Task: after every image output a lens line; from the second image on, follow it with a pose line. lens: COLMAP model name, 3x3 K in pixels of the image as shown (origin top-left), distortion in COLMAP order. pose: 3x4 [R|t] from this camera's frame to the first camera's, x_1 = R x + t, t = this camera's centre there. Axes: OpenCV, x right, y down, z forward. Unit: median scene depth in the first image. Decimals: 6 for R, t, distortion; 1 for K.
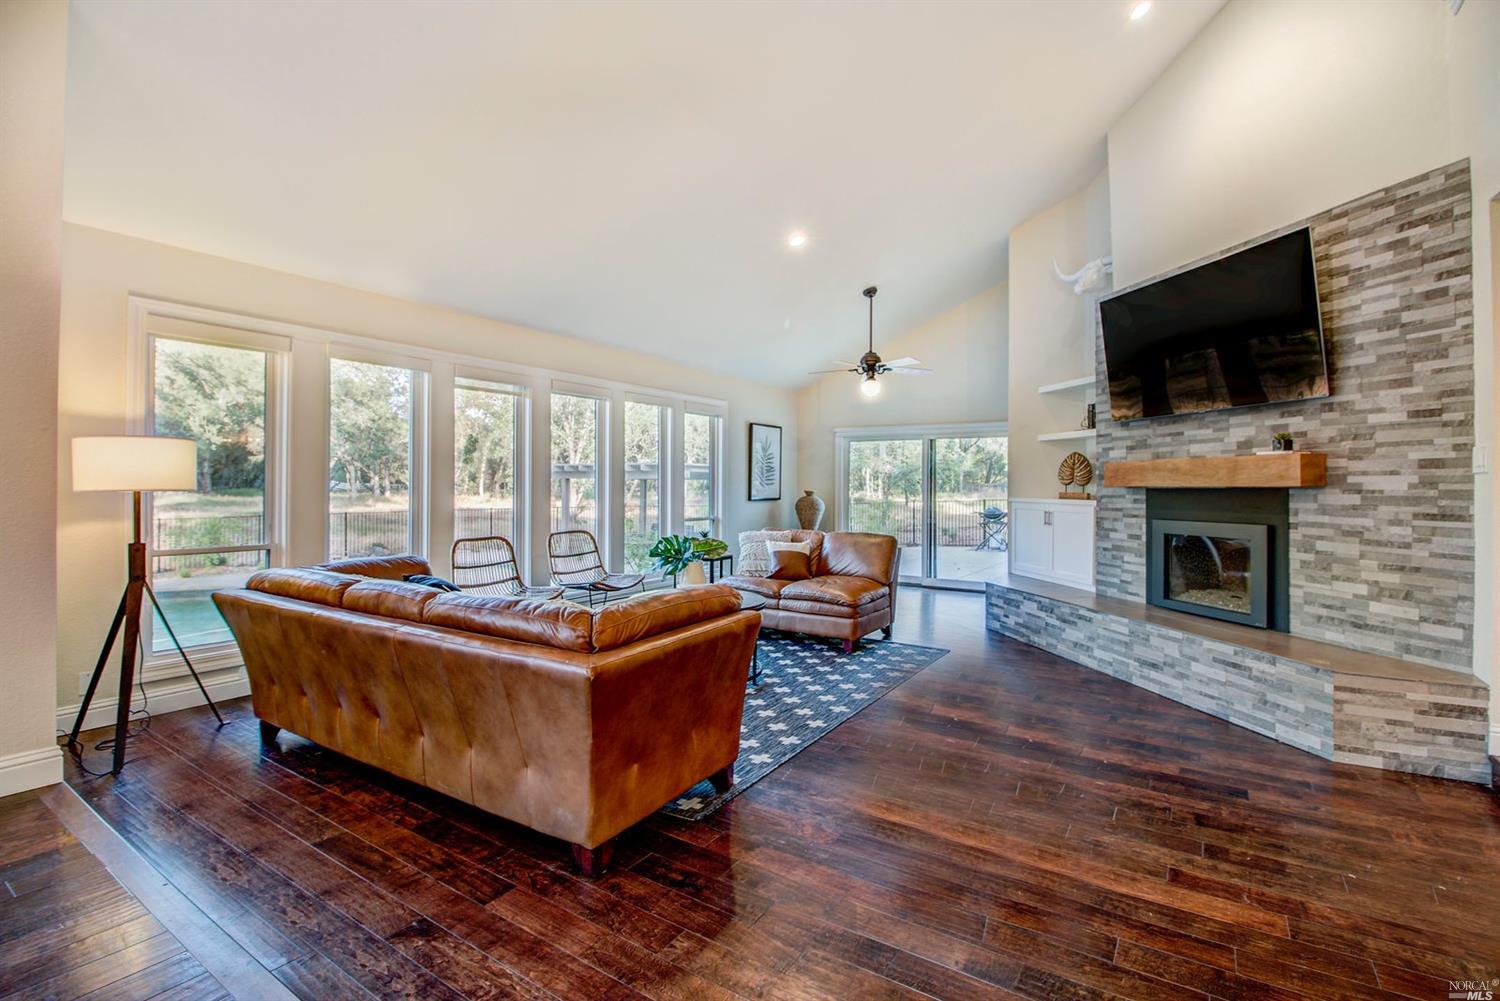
lens RADIAL K [[696.7, 0, 767.1], [0, 696.7, 478.7], [0, 0, 1]] dist [-0.003762, -0.011751]
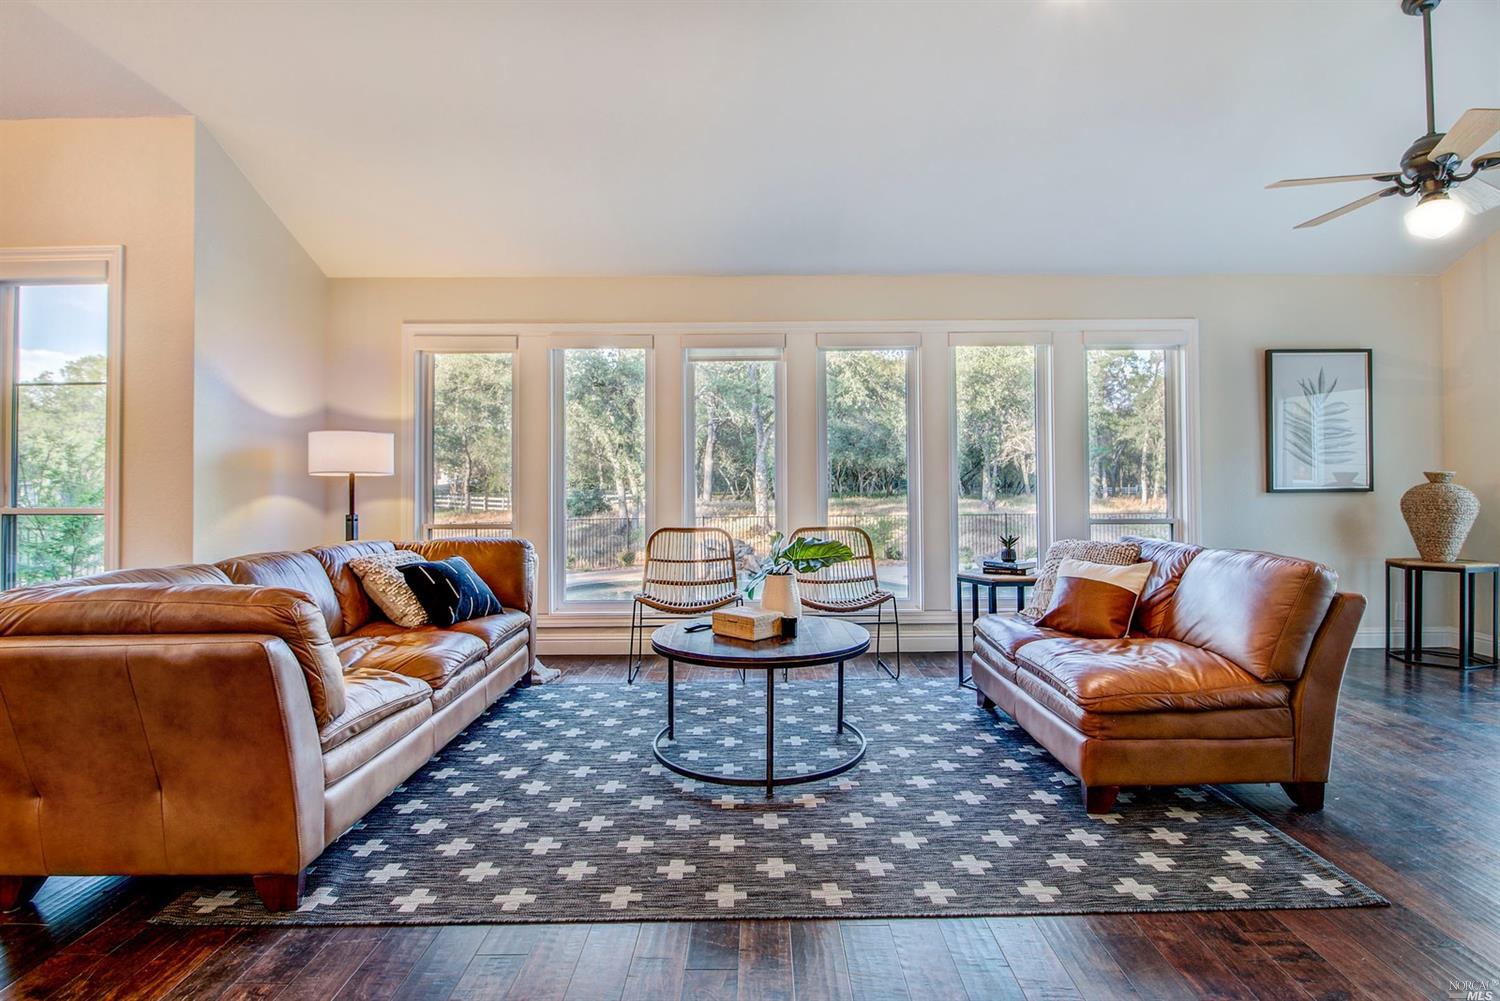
lens RADIAL K [[759.6, 0, 762.3], [0, 759.6, 480.3], [0, 0, 1]] dist [0.000980, -0.011666]
pose [[0.536028, -0.019591, -0.843973, 0.600689], [0.016170, 0.999786, -0.012937, 0.053680], [0.844045, -0.006712, 0.536230, 0.786544]]
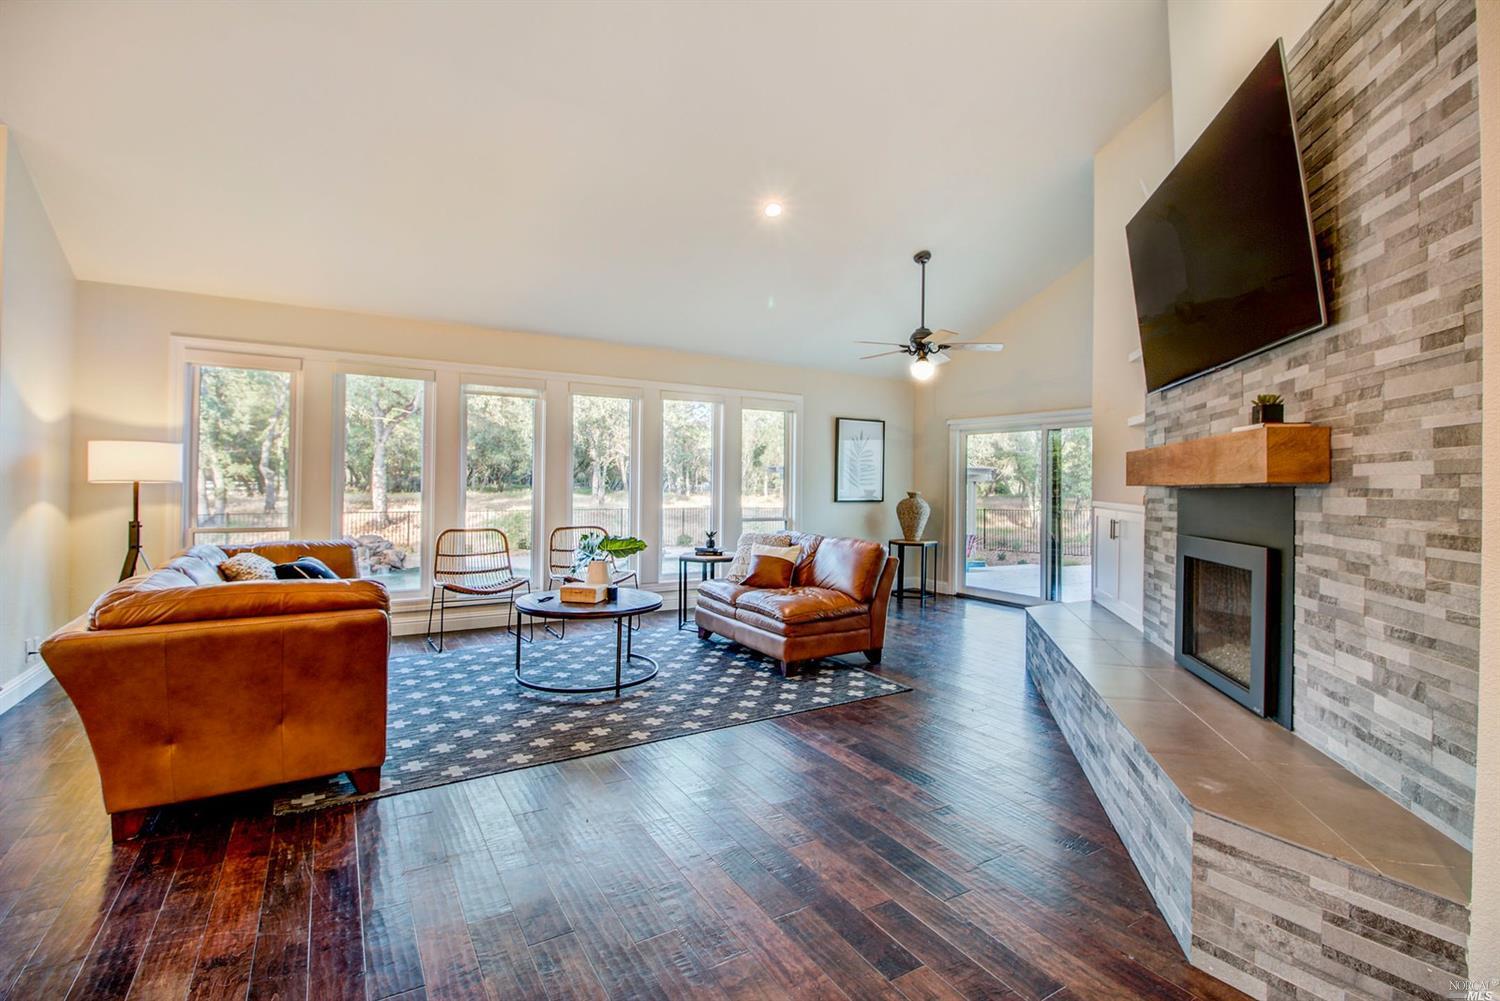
lens RADIAL K [[696.7, 0, 767.1], [0, 696.7, 478.7], [0, 0, 1]] dist [-0.003762, -0.011751]
pose [[0.900814, 0.001266, -0.434204, 0.666734], [-0.003386, 0.999986, -0.004109, 0.011820], [0.434193, 0.005172, 0.900805, 0.296448]]
